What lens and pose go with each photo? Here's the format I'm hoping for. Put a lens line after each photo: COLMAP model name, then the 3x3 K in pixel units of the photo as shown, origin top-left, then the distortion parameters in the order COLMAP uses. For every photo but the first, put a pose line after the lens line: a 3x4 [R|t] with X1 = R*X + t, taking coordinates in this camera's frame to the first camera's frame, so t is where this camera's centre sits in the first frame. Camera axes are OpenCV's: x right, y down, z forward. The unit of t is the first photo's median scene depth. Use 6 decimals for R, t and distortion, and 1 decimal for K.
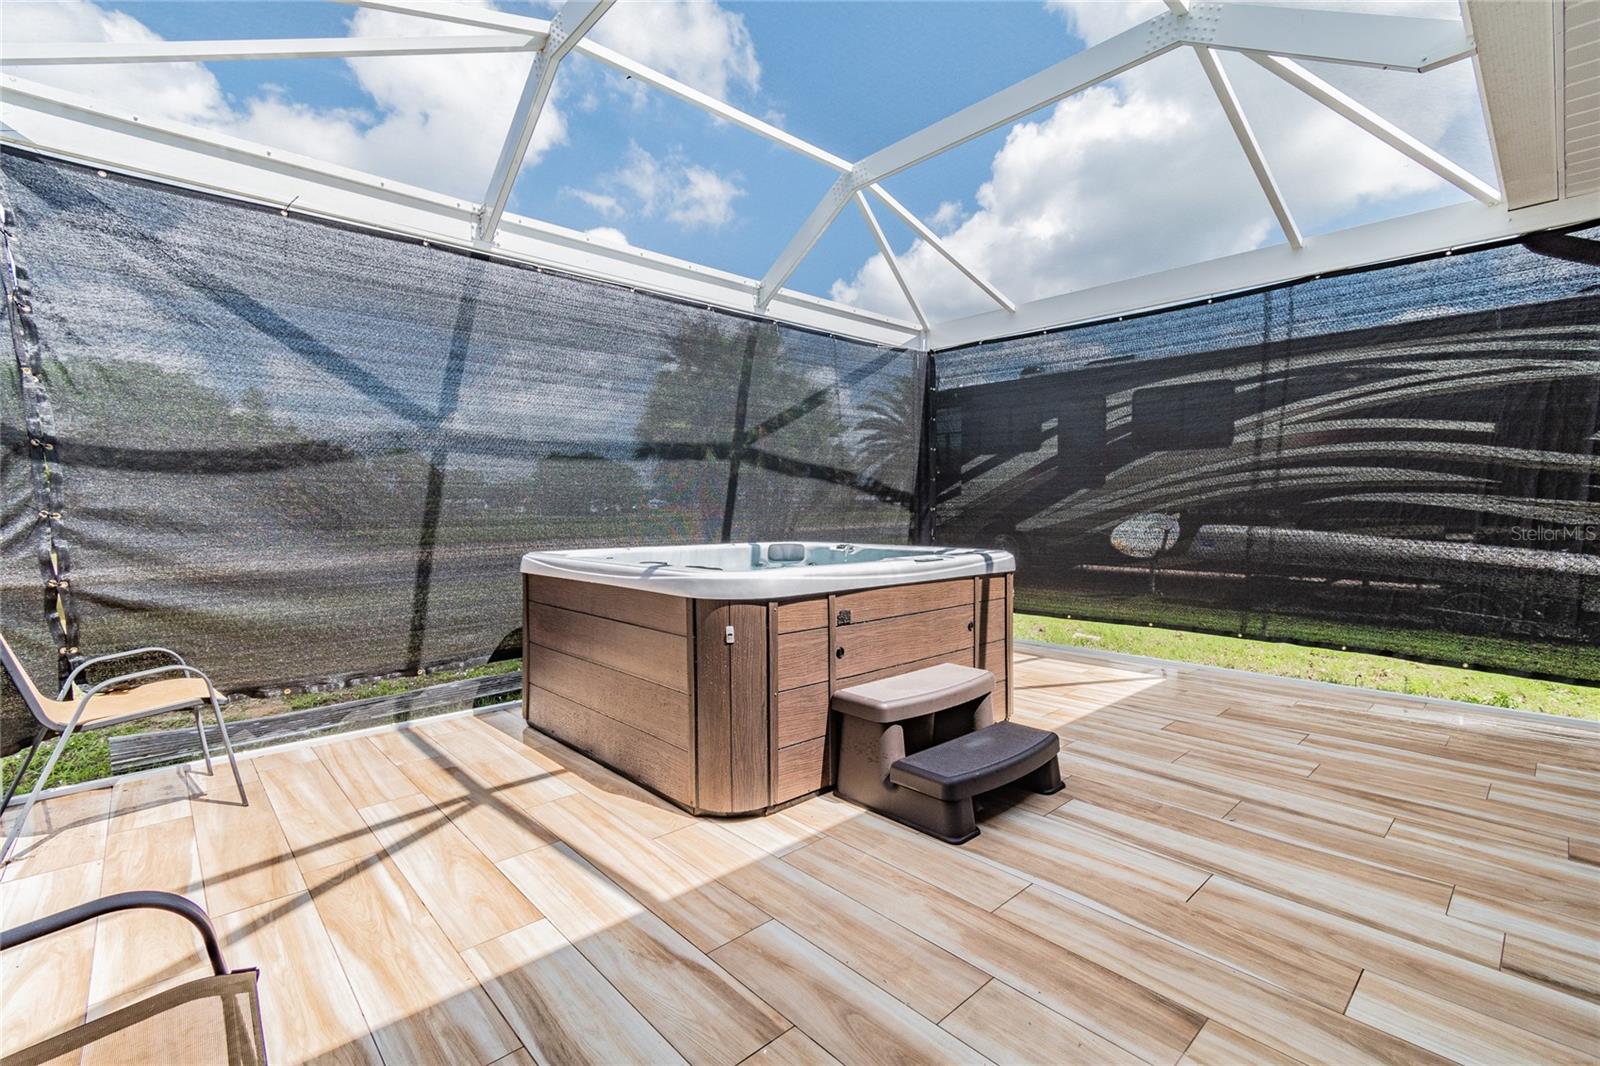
lens RADIAL K [[718.9, 0, 808.4], [0, 718.9, 542.5], [0, 0, 1]] dist [0.006537, -0.001929]
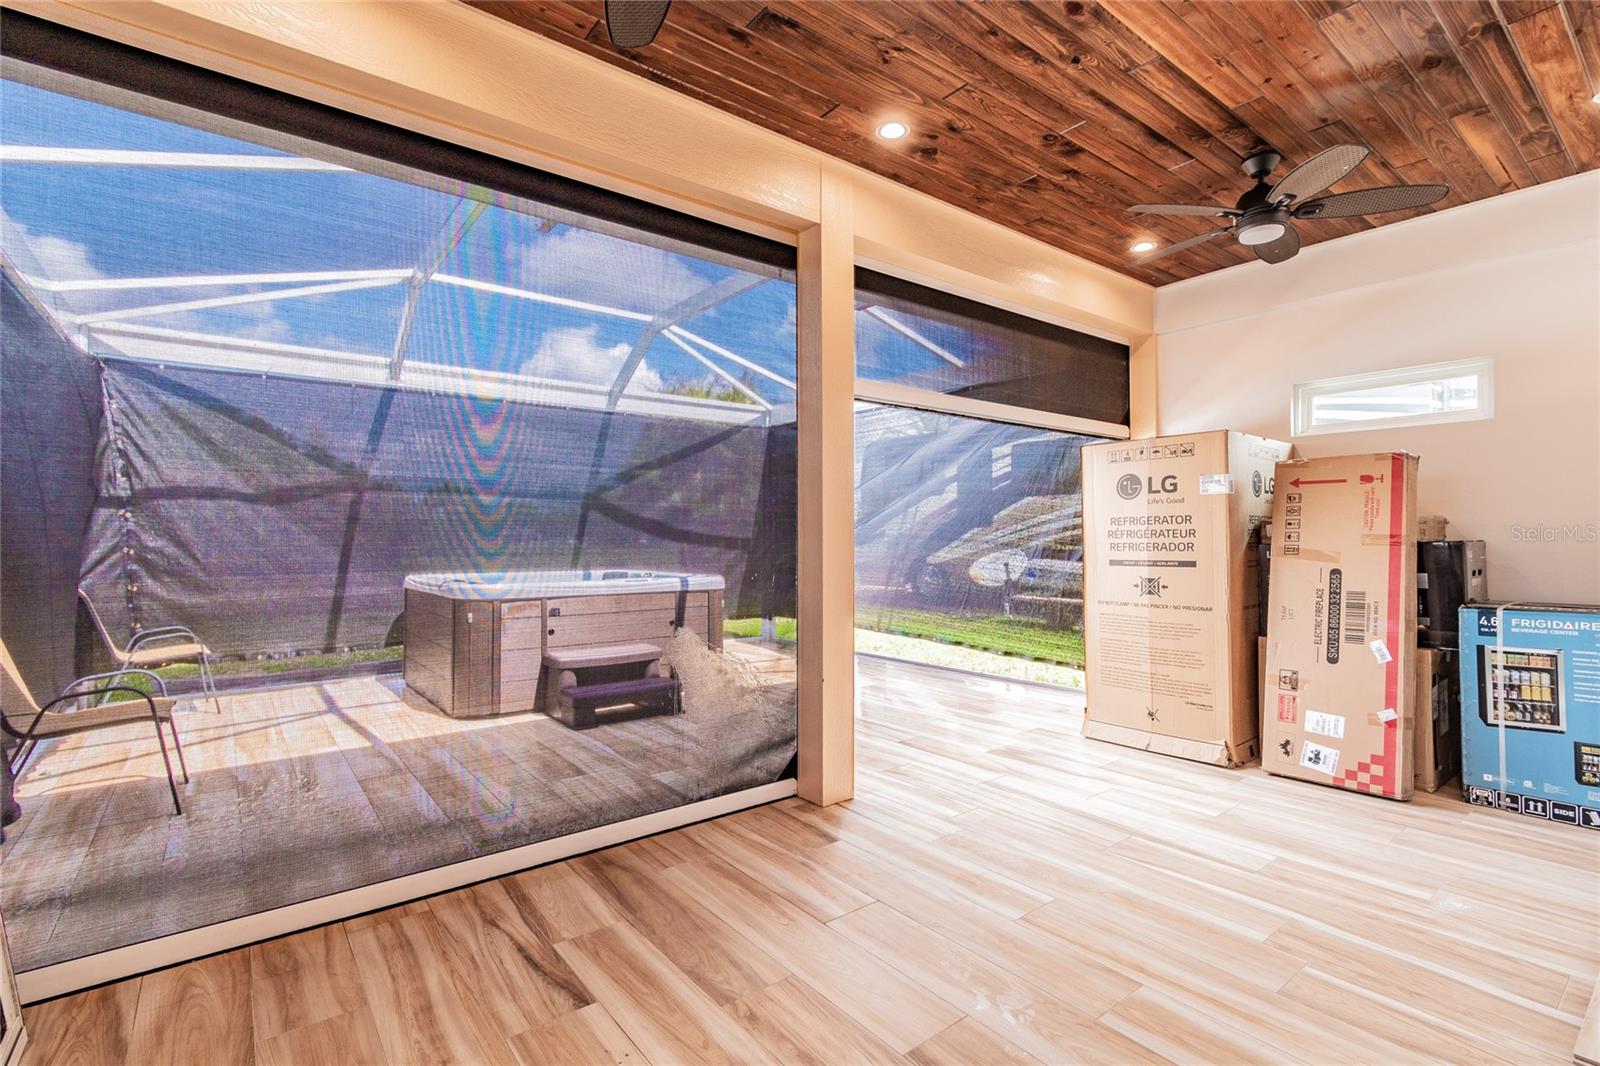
lens RADIAL K [[763.8, 0, 843.0], [0, 763.8, 537.8], [0, 0, 1]] dist [0.002453, -0.000814]
pose [[0.997999, 0.001808, -0.063205, 0.703300], [-0.005149, 0.998595, -0.052749, 0.016358], [0.063021, 0.052969, 0.996606, -0.653848]]
